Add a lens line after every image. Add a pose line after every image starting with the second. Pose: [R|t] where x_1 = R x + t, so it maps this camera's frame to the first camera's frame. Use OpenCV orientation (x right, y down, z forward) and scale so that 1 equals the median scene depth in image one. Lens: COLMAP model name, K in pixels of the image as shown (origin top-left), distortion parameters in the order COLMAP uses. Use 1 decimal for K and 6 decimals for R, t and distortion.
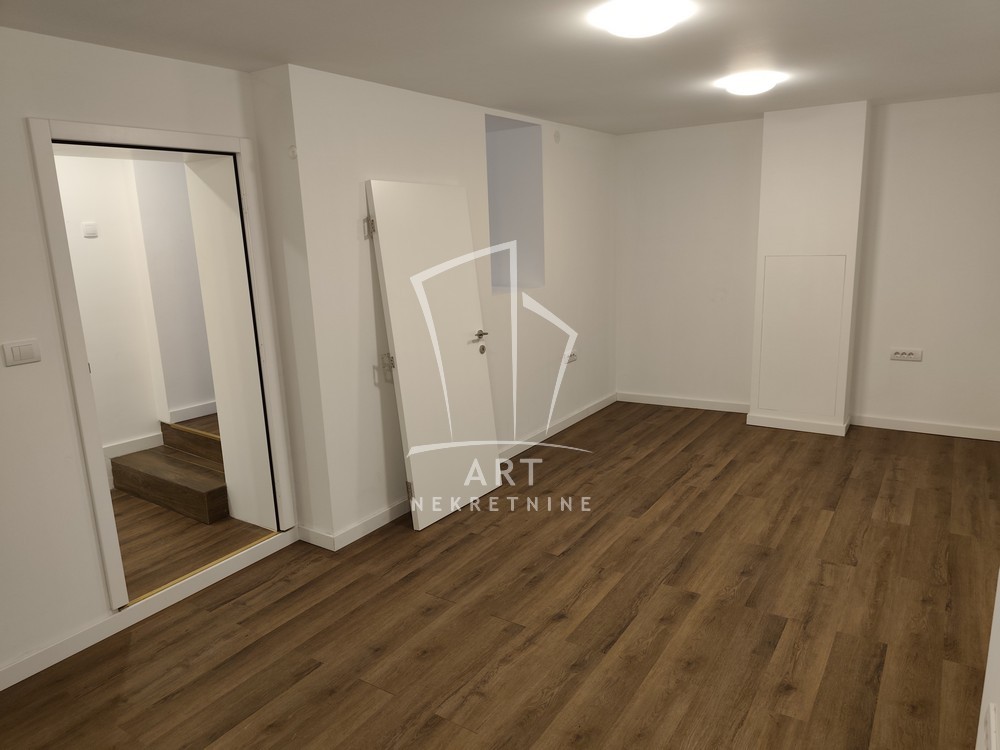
lens RADIAL K [[672.8, 0, 498.9], [0, 672.8, 375.3], [0, 0, 1]] dist [0.030500, -0.012464]
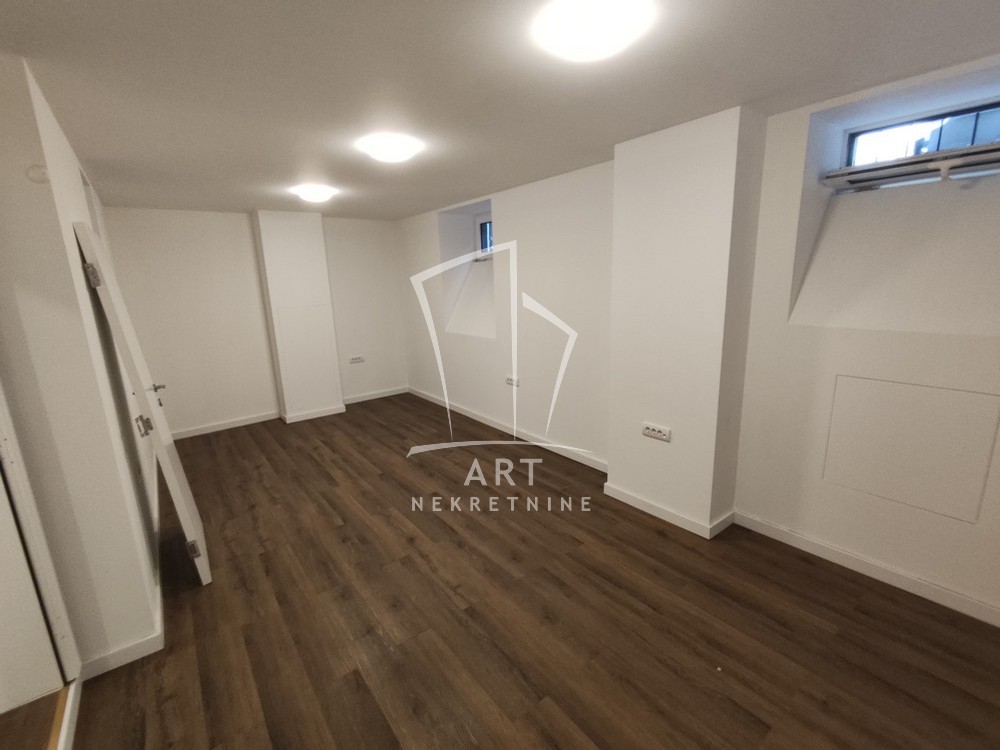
lens RADIAL K [[453.7, 0, 498.2], [0, 453.7, 376.6], [0, 0, 1]] dist [0.009625, -0.001398]
pose [[0.326175, -0.179072, 0.928194, -0.536350], [0.225198, 0.968344, 0.107682, -0.041044], [-0.918094, 0.173904, 0.356176, 0.305426]]
